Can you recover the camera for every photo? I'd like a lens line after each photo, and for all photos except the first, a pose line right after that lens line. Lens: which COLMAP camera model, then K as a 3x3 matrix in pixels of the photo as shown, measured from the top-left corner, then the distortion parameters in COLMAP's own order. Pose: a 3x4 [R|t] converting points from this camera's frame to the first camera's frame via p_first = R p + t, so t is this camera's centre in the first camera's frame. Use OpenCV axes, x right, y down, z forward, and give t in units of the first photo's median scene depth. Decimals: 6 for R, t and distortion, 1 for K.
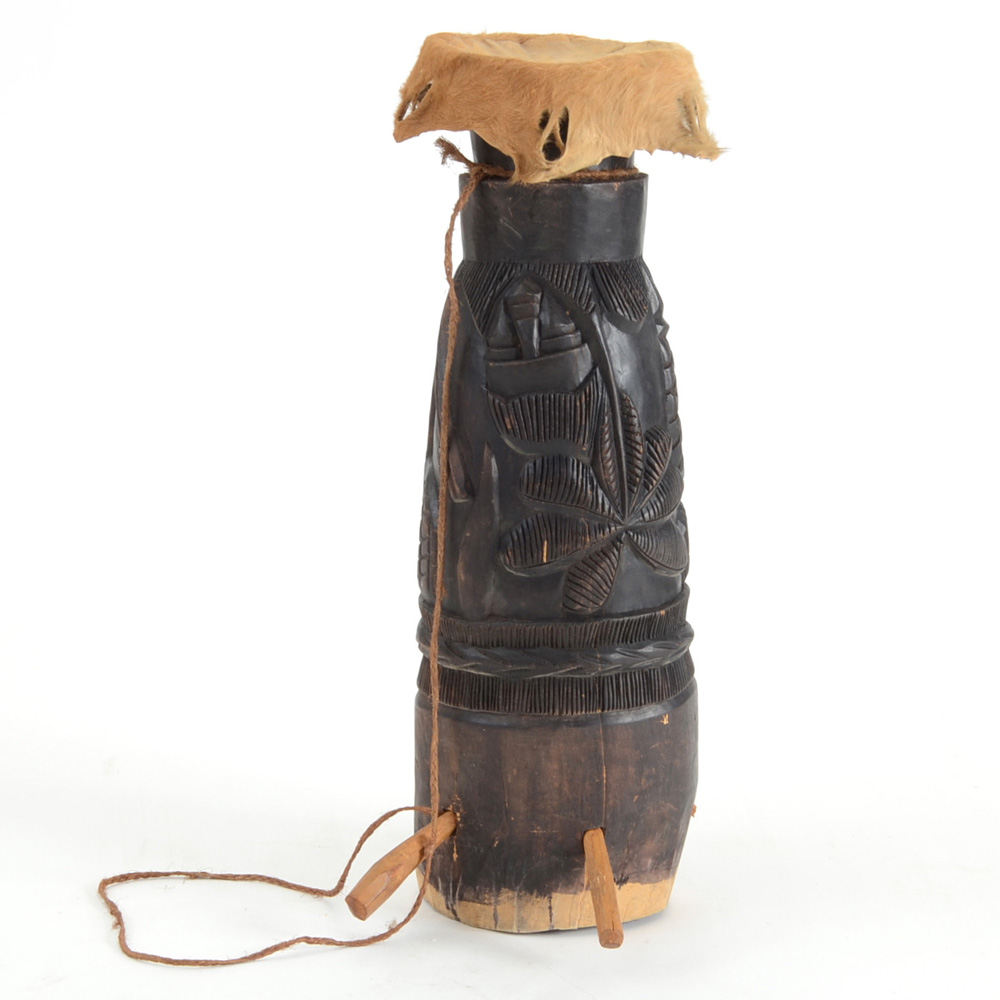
lens RADIAL K [[4587.7, 0, 509.8], [0, 4587.7, 461.0], [0, 0, 1]] dist [0.618234, 0.000000]
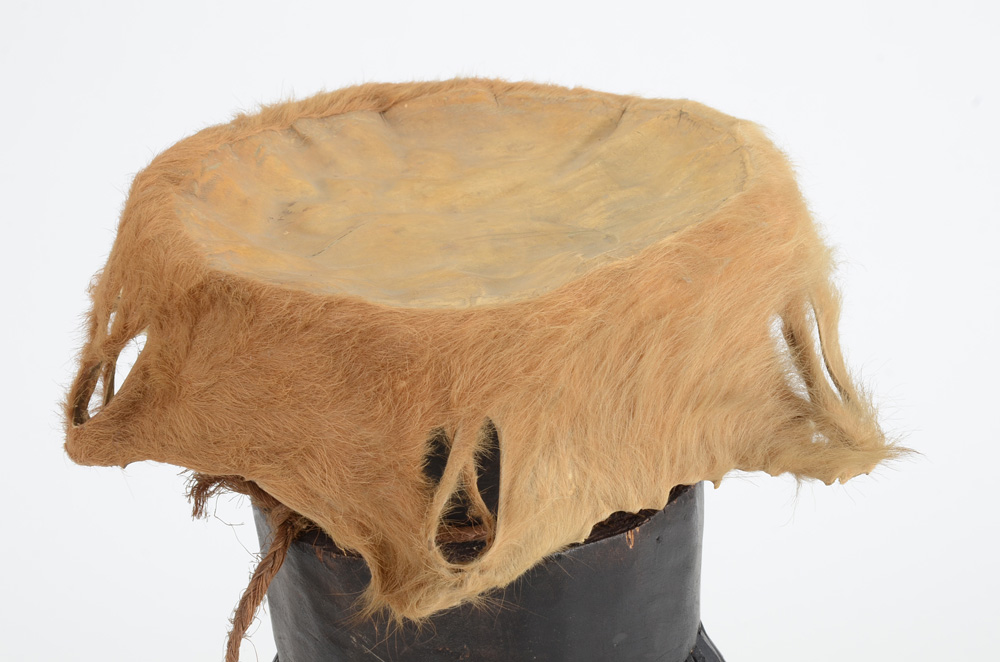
lens RADIAL K [[2882.4, 0, 496.0], [0, 2882.4, 329.9], [0, 0, 1]] dist [0.747580, 0.000000]
pose [[0.997379, -0.069052, -0.021611, 0.017961], [0.072190, 0.969852, 0.232759, -0.136569], [0.004887, -0.233709, 0.972294, 0.751459]]
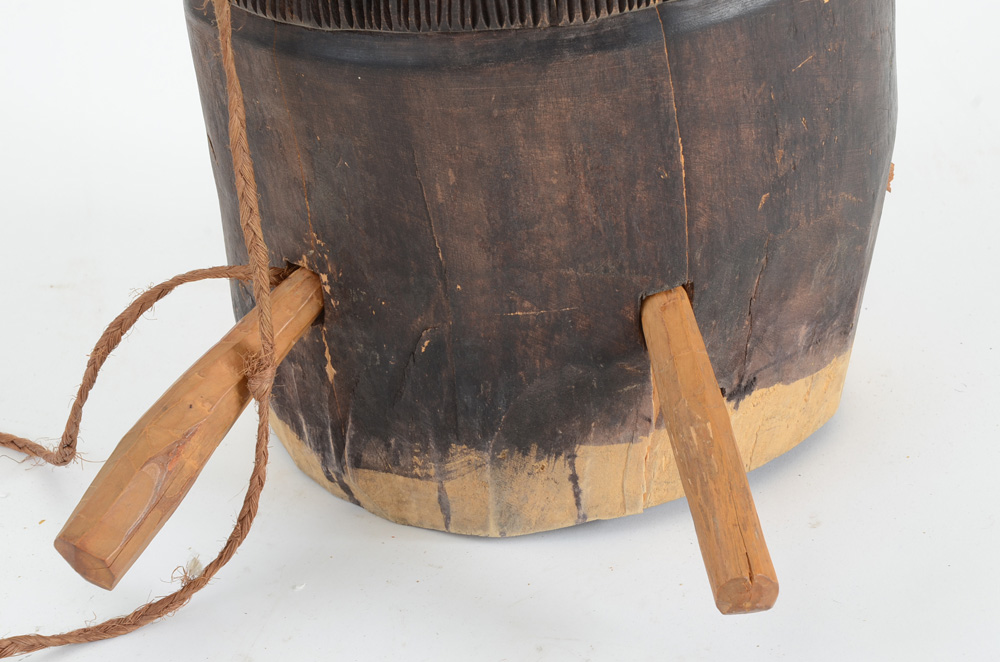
lens RADIAL K [[2882.4, 0, 492.1], [0, 2882.4, 337.6], [0, 0, 1]] dist [0.747580, 0.000000]
pose [[0.994125, -0.107500, -0.012585, 0.006201], [0.106993, 0.958488, 0.264296, 0.016467], [-0.016349, -0.264090, 0.964359, 0.766568]]
